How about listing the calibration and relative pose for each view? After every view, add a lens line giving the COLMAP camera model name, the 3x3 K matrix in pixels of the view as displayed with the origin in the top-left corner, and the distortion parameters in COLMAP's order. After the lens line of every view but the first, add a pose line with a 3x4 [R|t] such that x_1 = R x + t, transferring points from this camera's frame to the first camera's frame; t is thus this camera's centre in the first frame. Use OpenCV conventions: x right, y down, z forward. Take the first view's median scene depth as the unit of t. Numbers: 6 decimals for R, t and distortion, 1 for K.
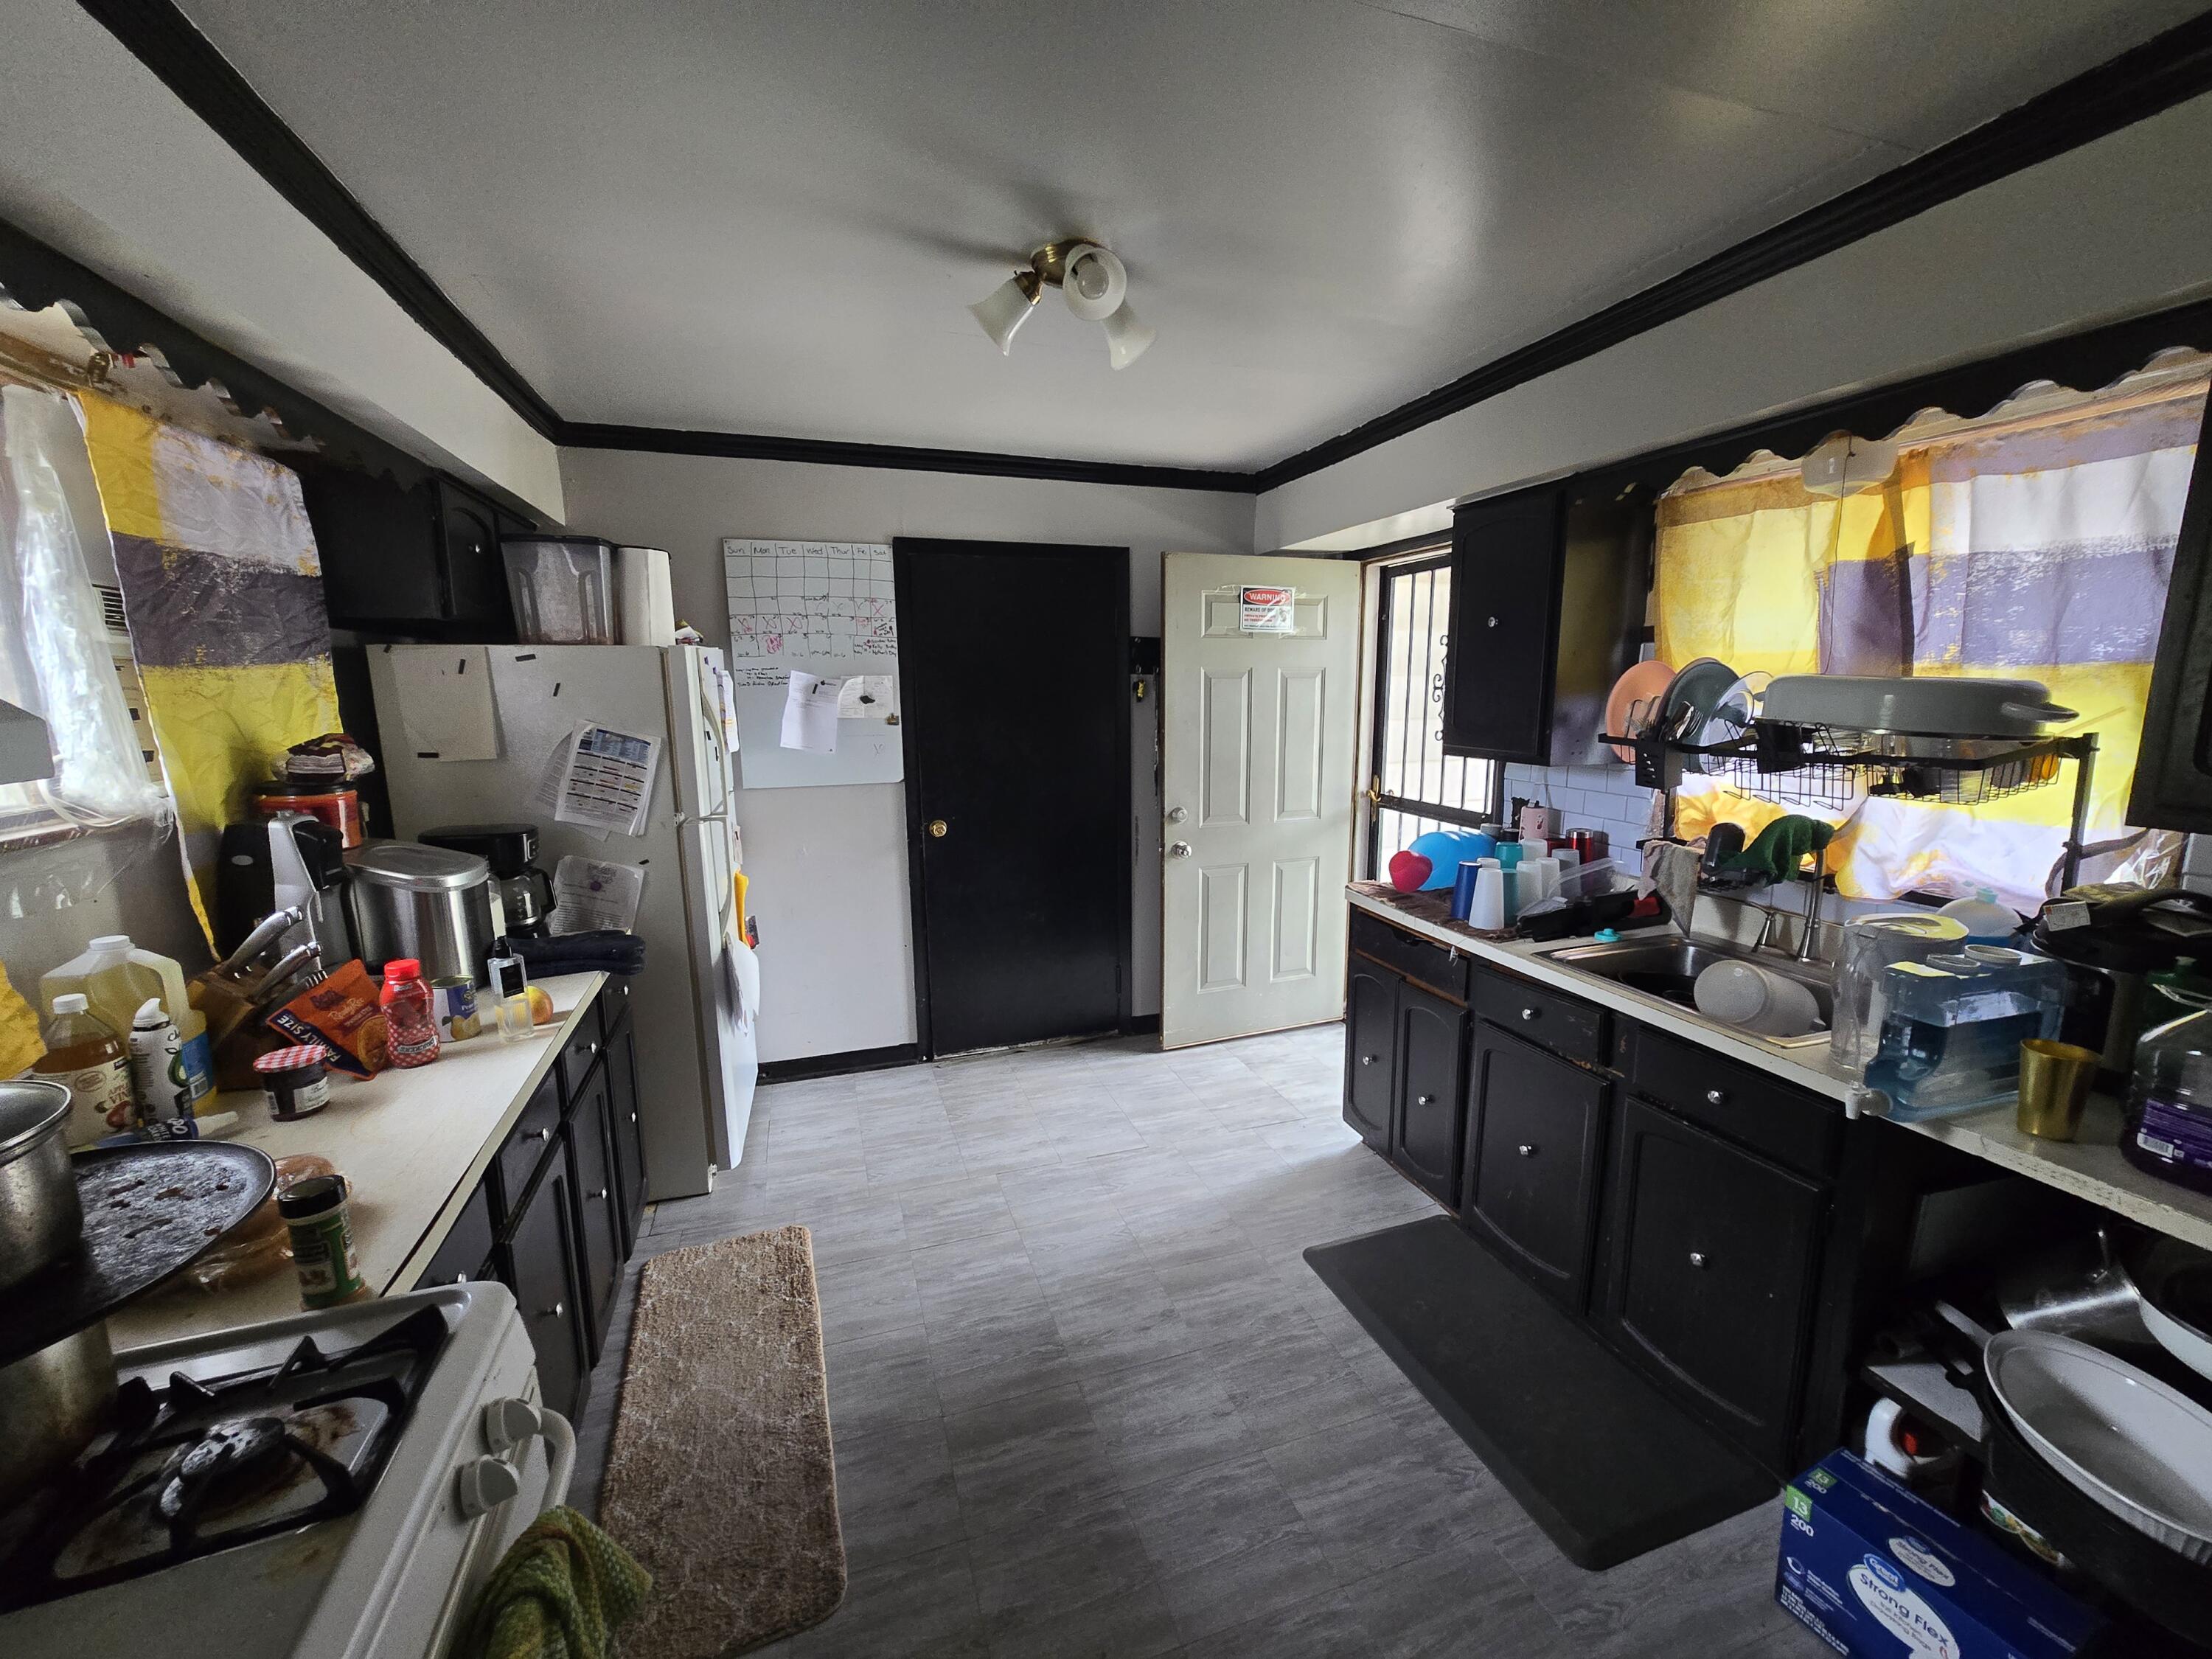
lens RADIAL K [[901.0, 0, 1094.2], [0, 901.0, 840.3], [0, 0, 1]] dist [-0.001660, -0.000182]
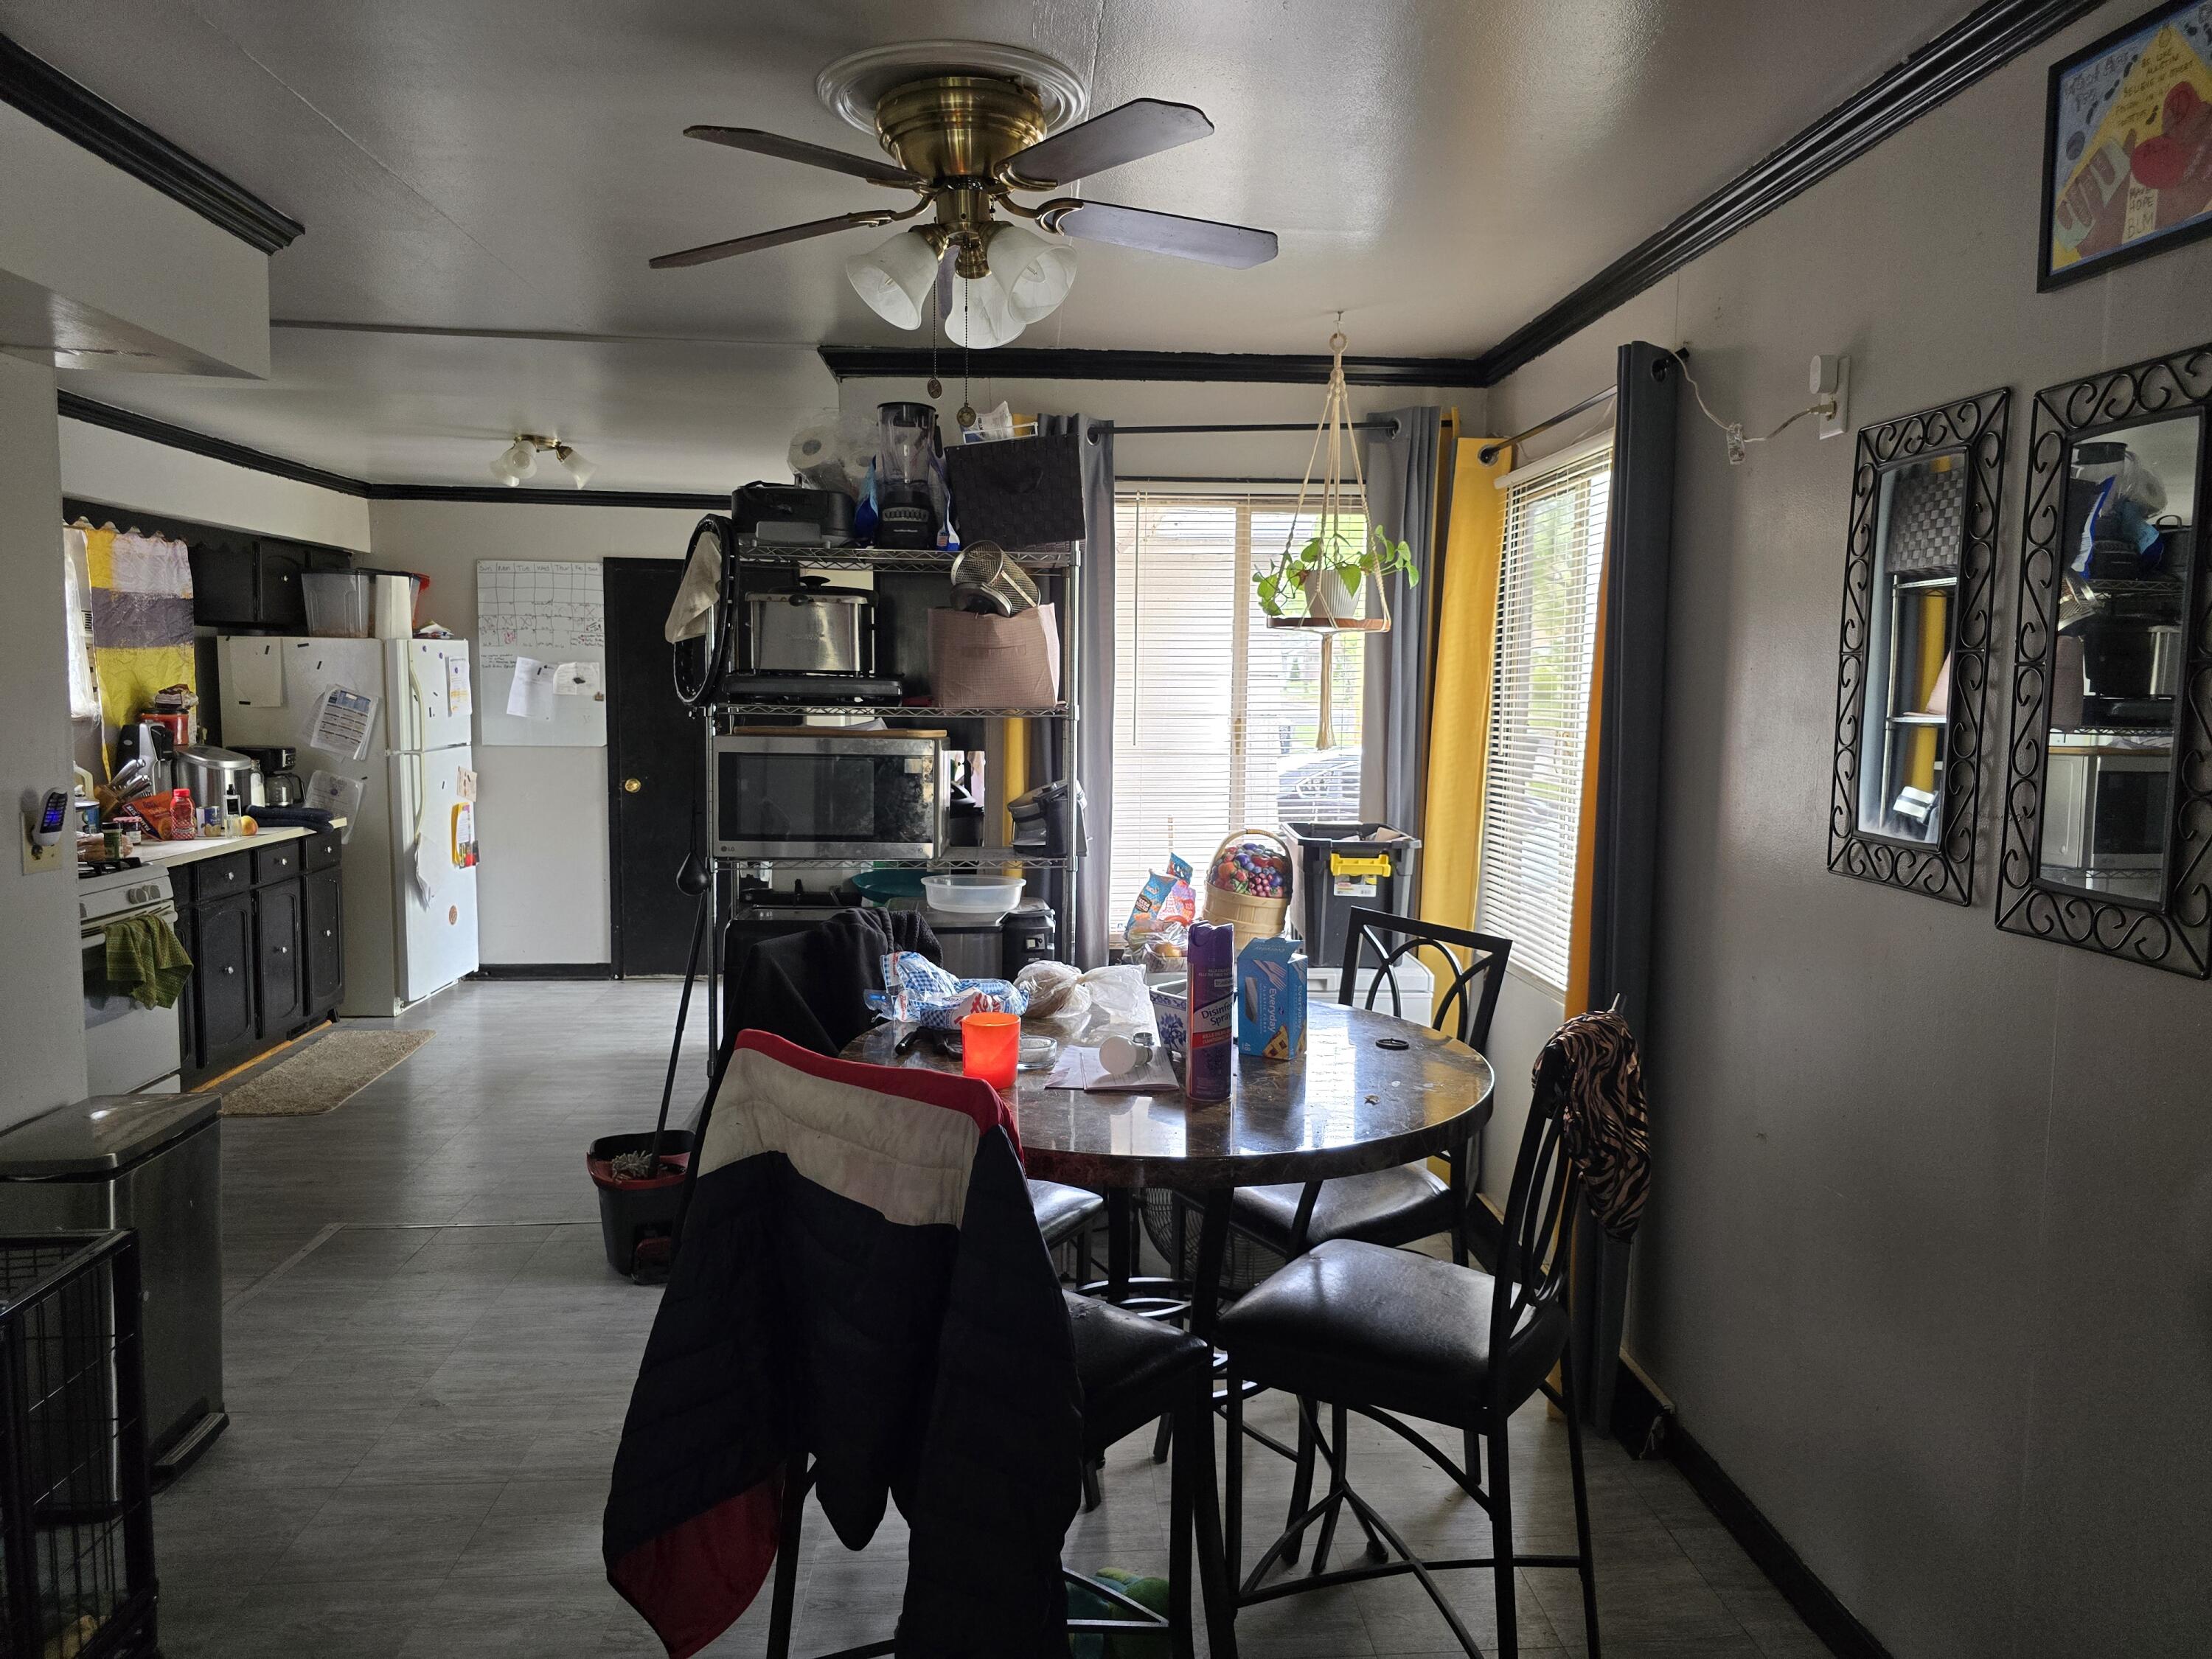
lens RADIAL K [[1471.0, 0, 1115.7], [0, 1471.0, 820.9], [0, 0, 1]] dist [0.008369, 0.000435]
pose [[0.971539, 0.046145, -0.232343, 1.433407], [-0.064933, 0.995152, -0.073870, 0.214845], [0.227808, 0.086854, 0.969825, -1.224181]]
